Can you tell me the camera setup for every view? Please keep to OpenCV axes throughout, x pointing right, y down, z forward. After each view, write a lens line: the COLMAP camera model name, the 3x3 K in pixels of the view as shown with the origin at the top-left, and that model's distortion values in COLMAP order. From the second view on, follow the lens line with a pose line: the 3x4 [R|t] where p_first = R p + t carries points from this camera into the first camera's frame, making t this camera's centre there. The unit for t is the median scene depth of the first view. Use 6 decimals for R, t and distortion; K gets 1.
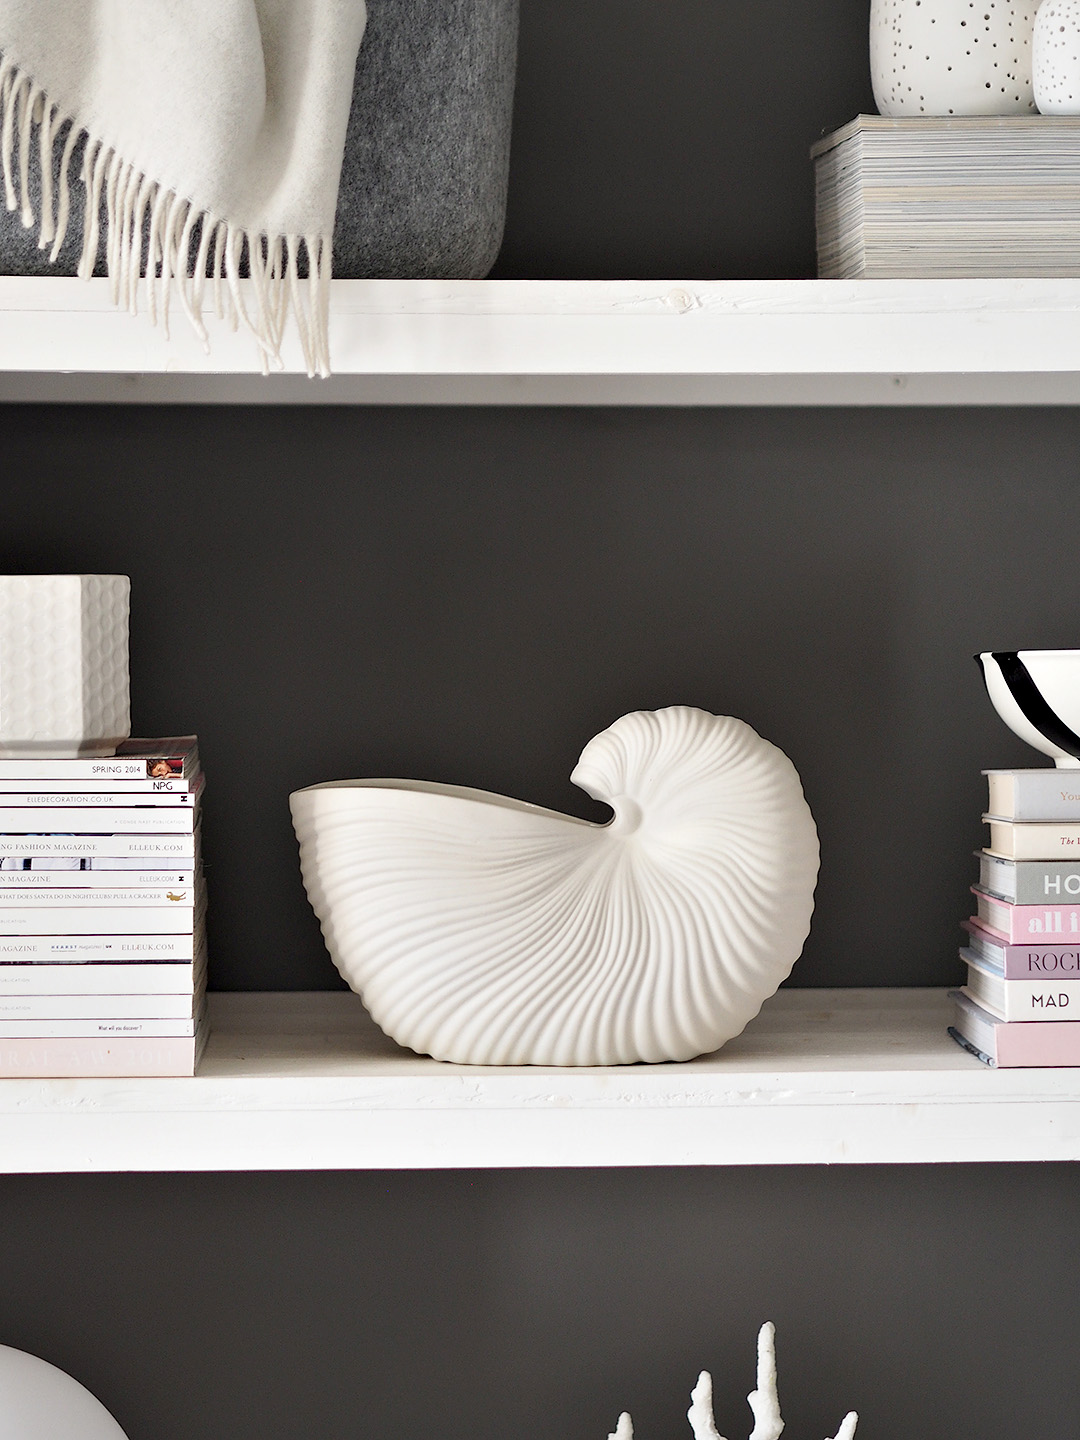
lens RADIAL K [[4017.4, 0, 546.9], [0, 4017.4, 711.9], [0, 0, 1]] dist [0.193598, 0.000000]
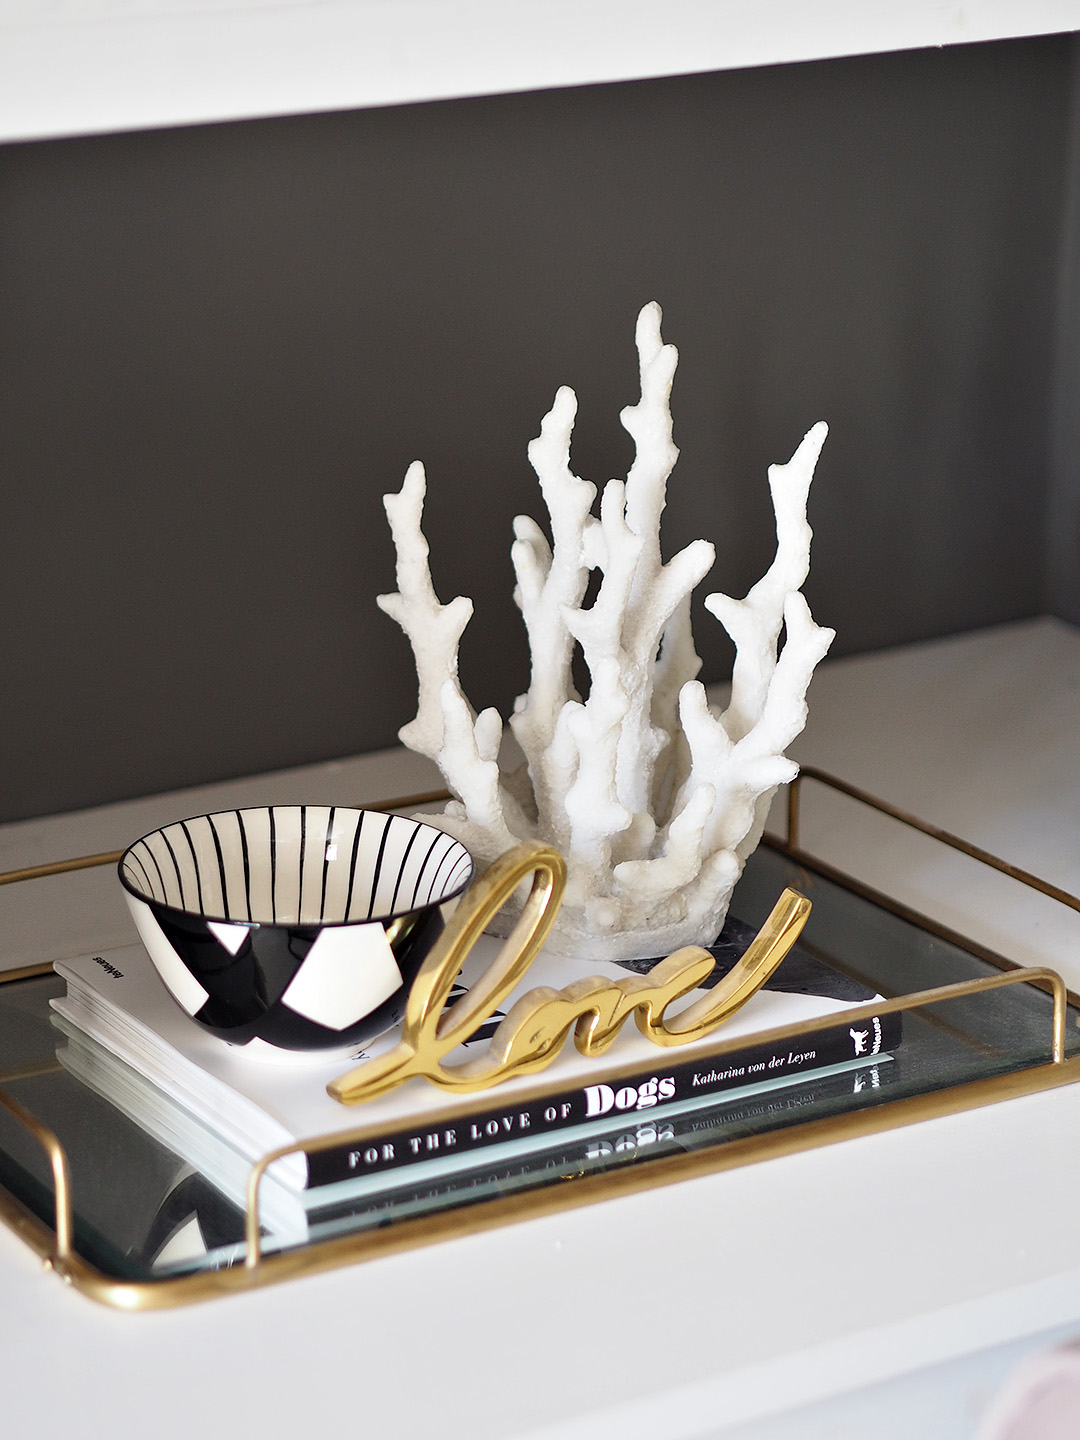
lens RADIAL K [[4017.4, 0, 541.2], [0, 4017.4, 724.0], [0, 0, 1]] dist [0.193598, 0.000000]
pose [[0.860475, -0.148698, 0.487311, -0.303229], [0.008210, 0.960385, 0.278555, 0.036462], [-0.509427, -0.235689, 0.827608, 0.475237]]
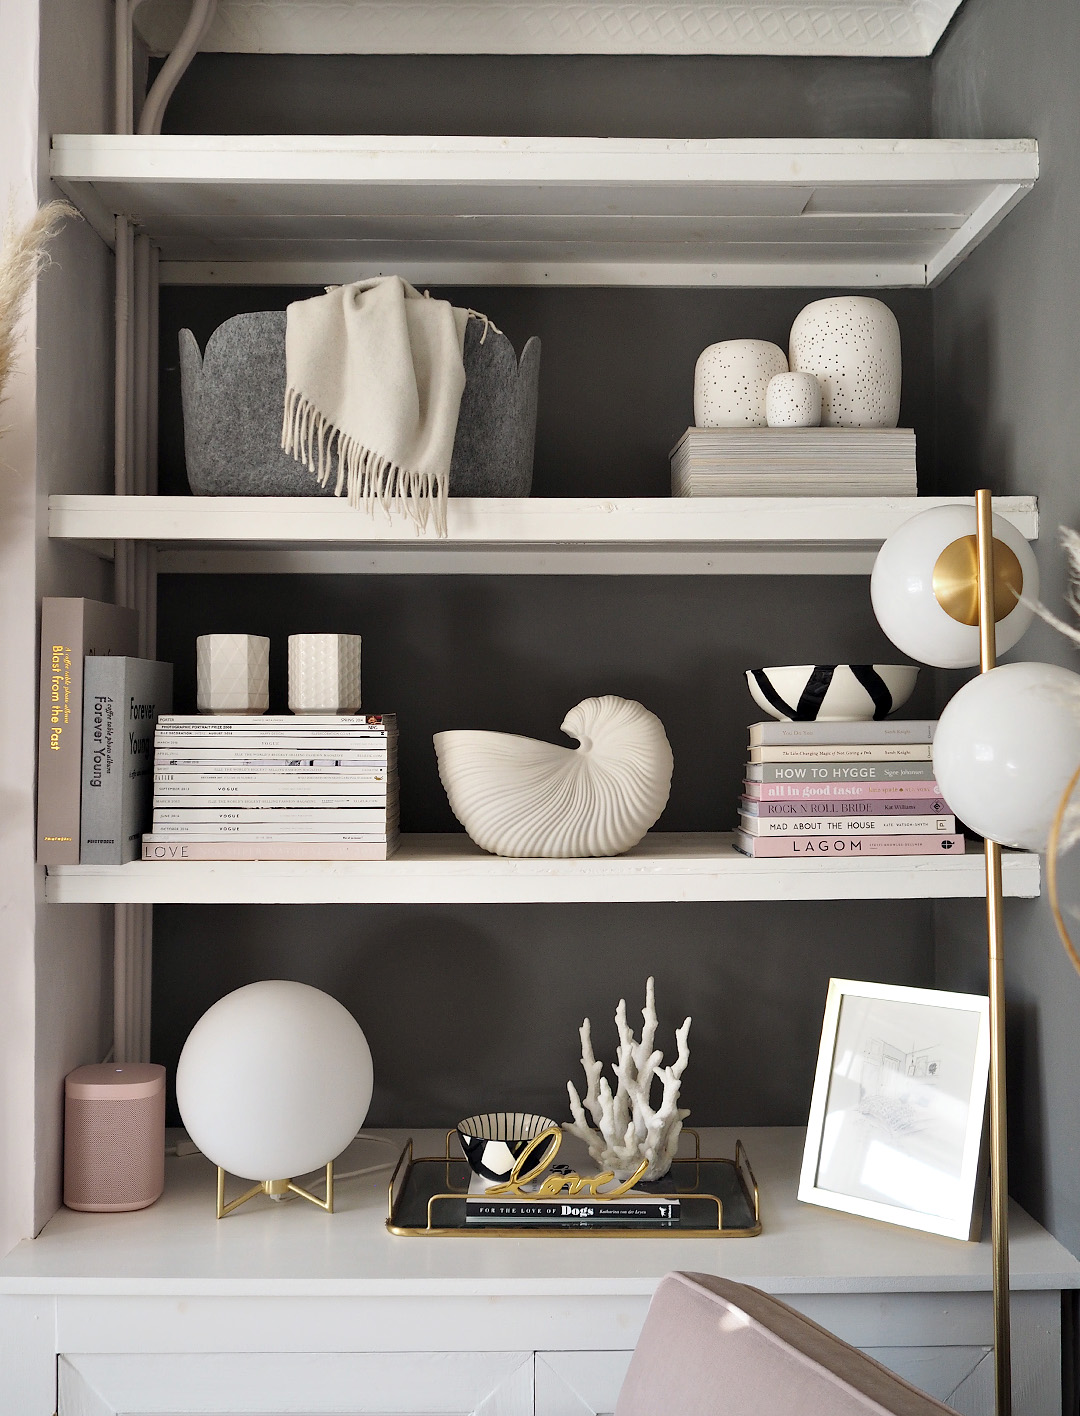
lens RADIAL K [[1494.7, 0, 540.4], [0, 1494.7, 689.8], [0, 0, 1]] dist [-0.013633, 0.000000]
pose [[0.999487, -0.001014, -0.032006, 0.021686], [-0.000822, 0.998357, -0.057301, 0.043609], [0.032011, 0.057298, 0.997844, 0.183917]]
